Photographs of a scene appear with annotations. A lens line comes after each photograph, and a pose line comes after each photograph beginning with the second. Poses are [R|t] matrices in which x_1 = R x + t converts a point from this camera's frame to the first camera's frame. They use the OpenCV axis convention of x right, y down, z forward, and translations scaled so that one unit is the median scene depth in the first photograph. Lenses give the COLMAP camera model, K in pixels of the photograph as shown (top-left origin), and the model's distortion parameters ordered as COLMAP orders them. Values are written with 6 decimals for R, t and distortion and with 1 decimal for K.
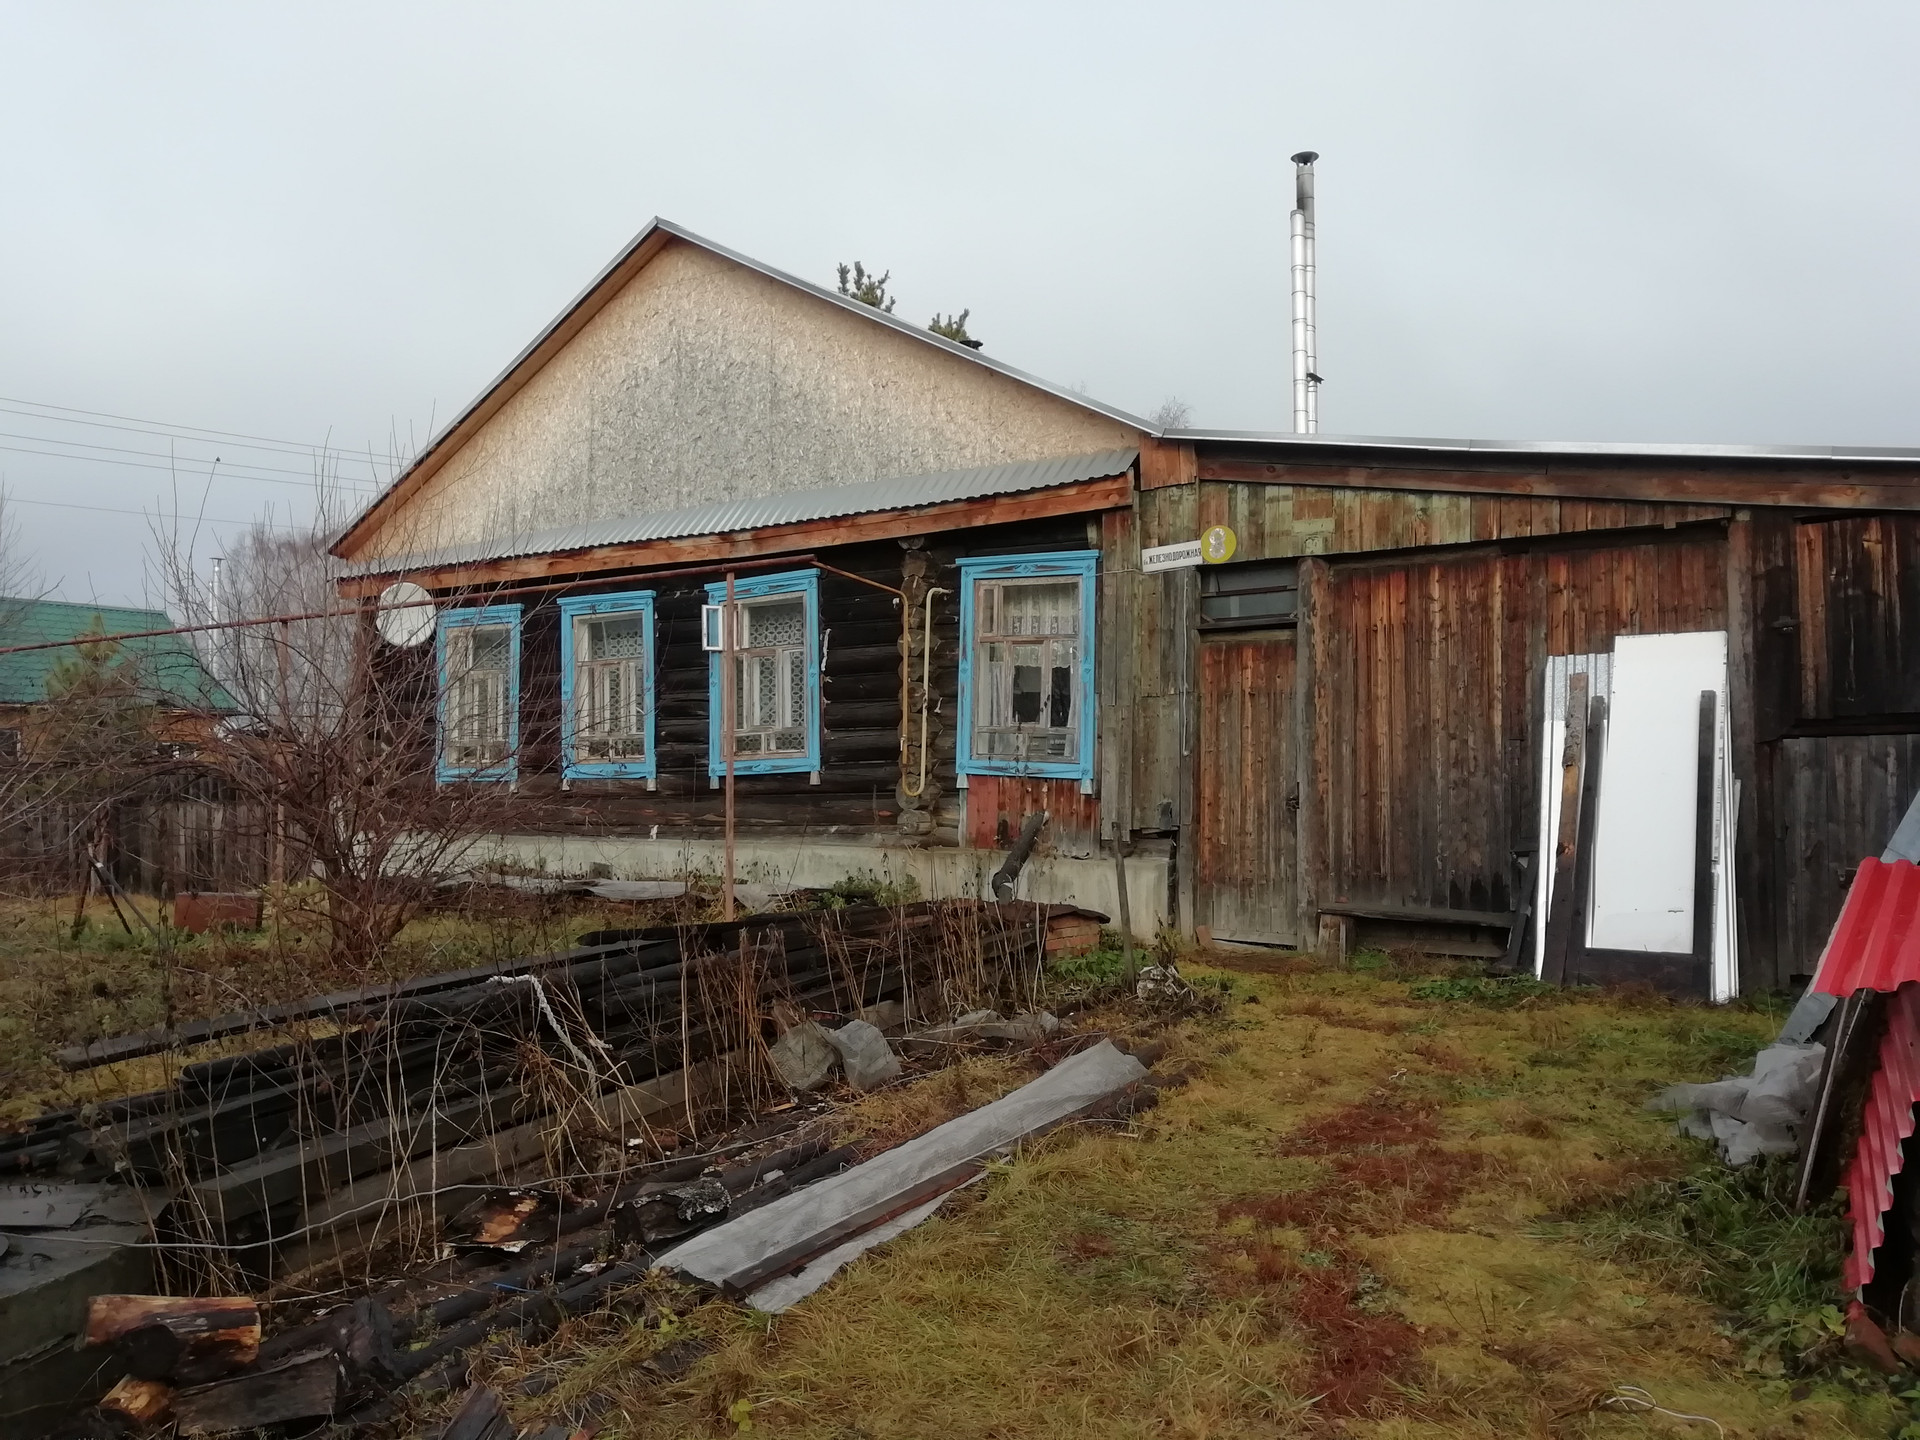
lens RADIAL K [[1441.7, 0, 976.0], [0, 1441.7, 714.3], [0, 0, 1]] dist [0.007673, -0.019904]
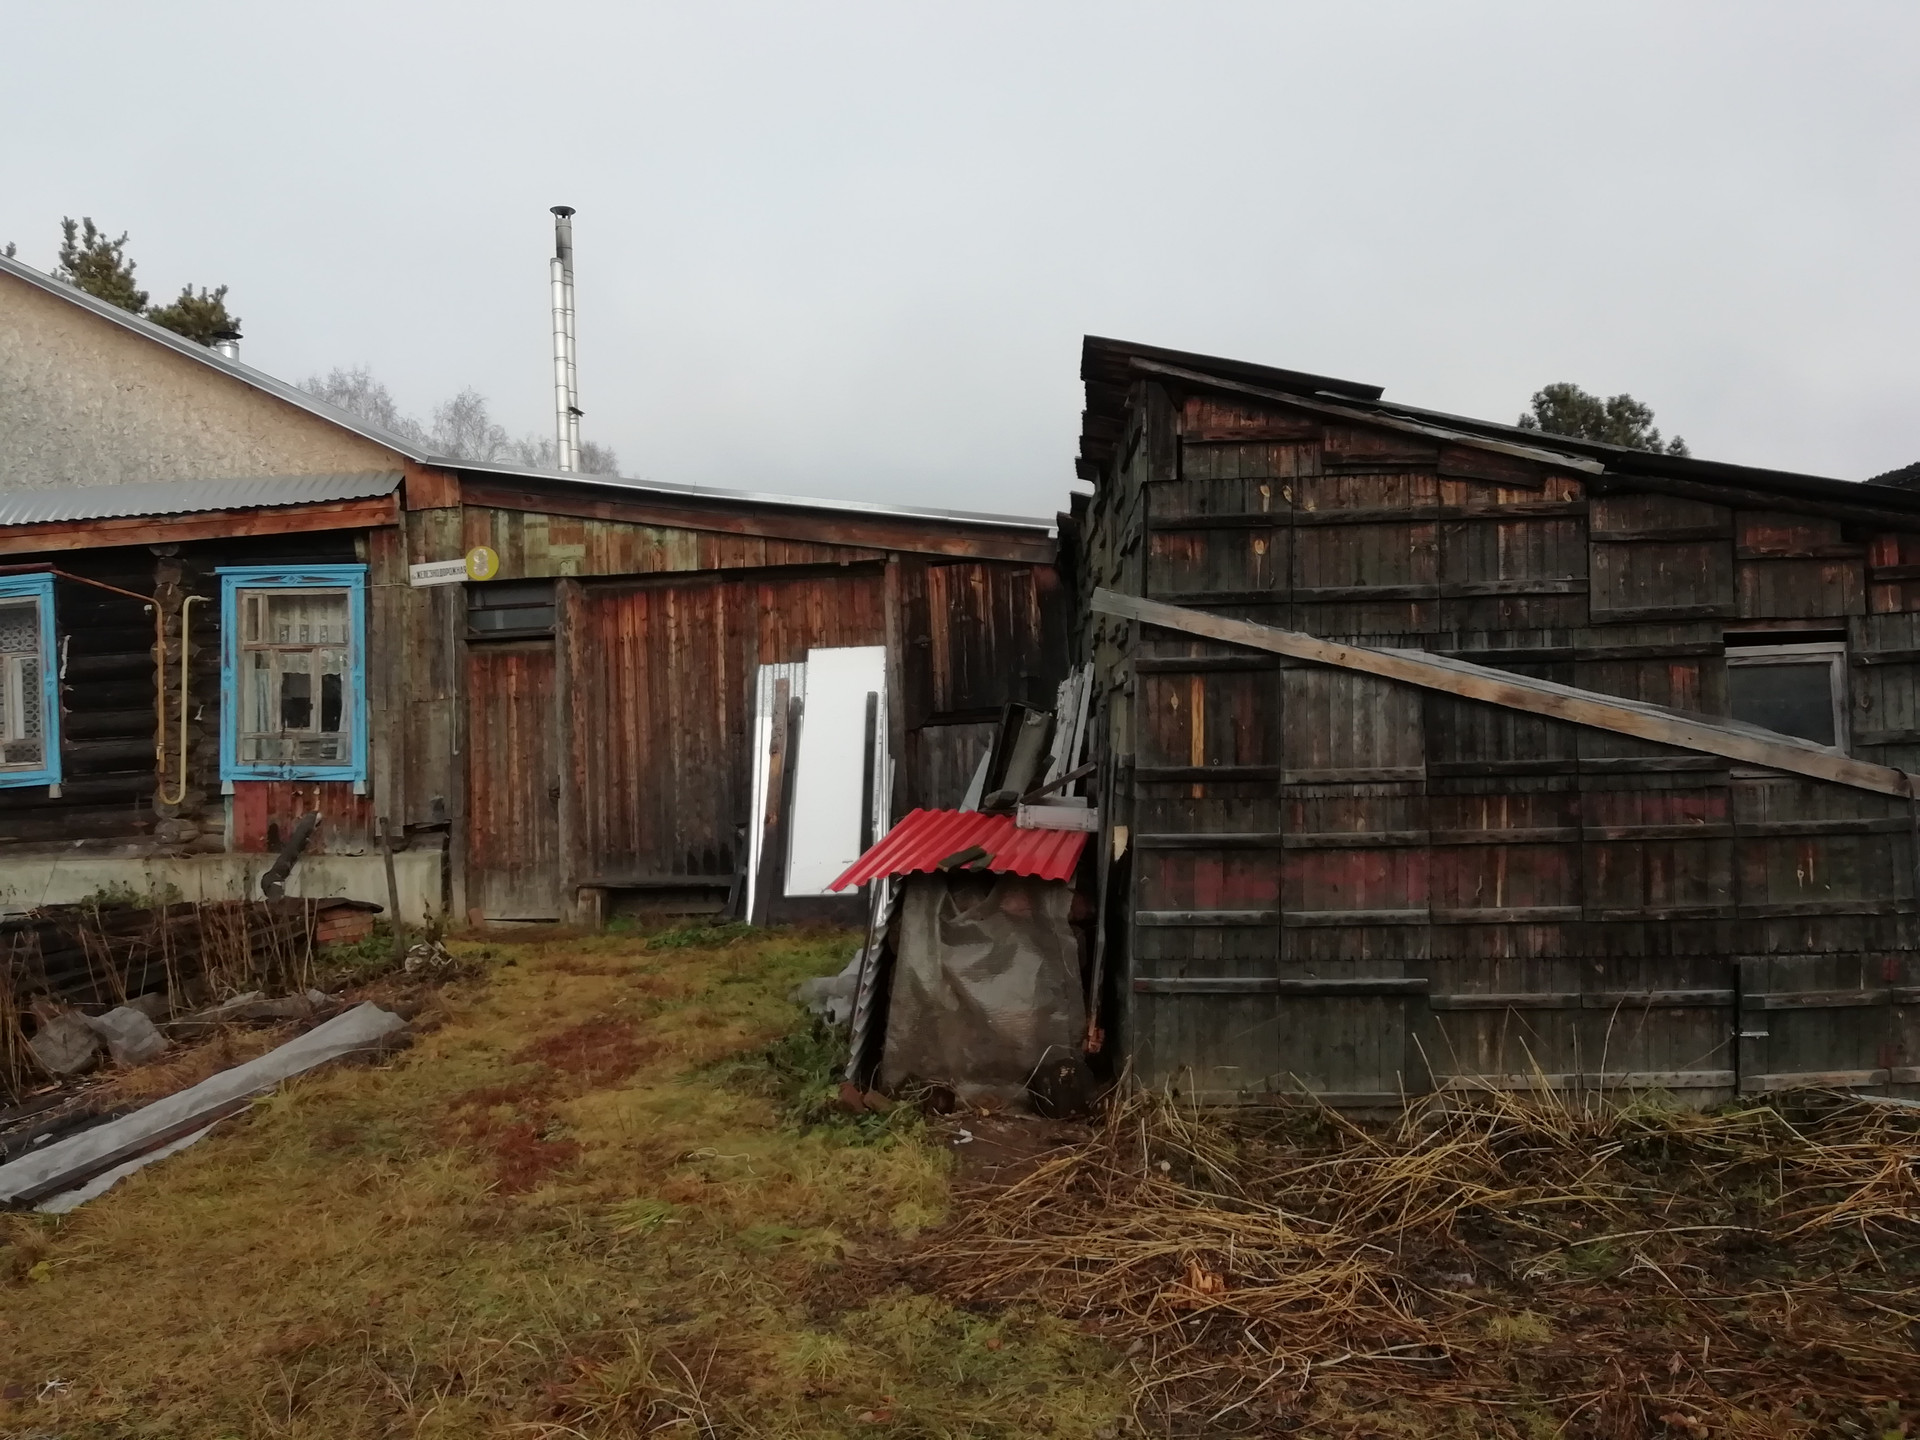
lens RADIAL K [[1441.7, 0, 976.0], [0, 1441.7, 714.3], [0, 0, 1]] dist [0.007673, -0.019904]
pose [[0.892495, -0.020456, 0.450594, 0.005530], [0.018503, 0.999791, 0.008740, -0.005431], [-0.450678, 0.000537, 0.892686, -0.185240]]
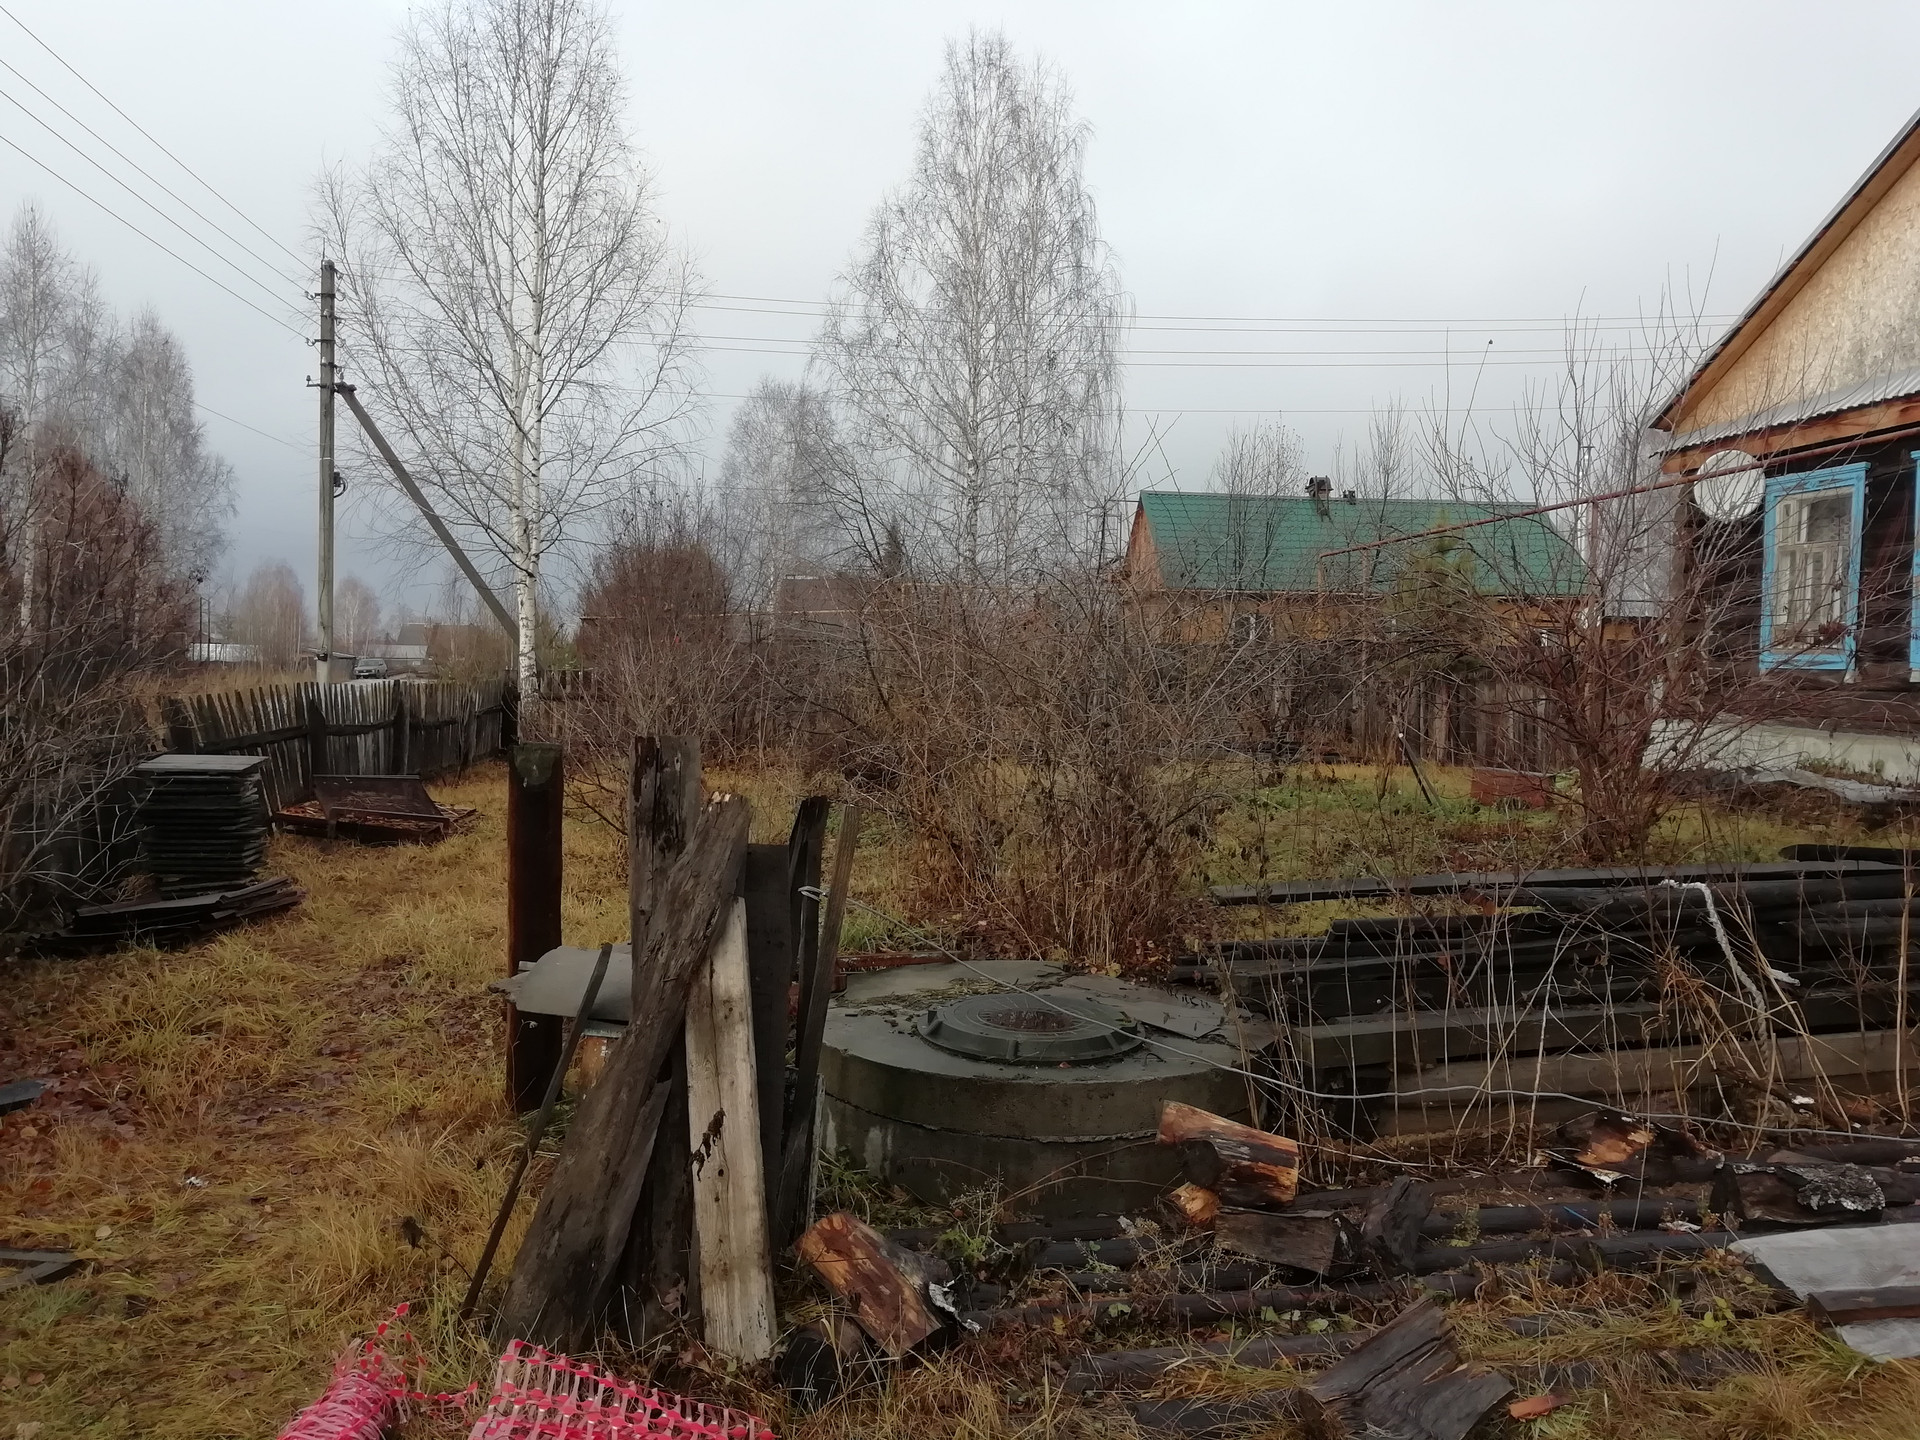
lens RADIAL K [[1441.7, 0, 976.0], [0, 1441.7, 714.3], [0, 0, 1]] dist [0.007673, -0.019904]
pose [[0.600450, 0.046268, -0.798323, 0.065296], [0.014654, 0.997520, 0.068835, 0.006849], [0.799528, -0.053031, 0.598283, 0.073863]]
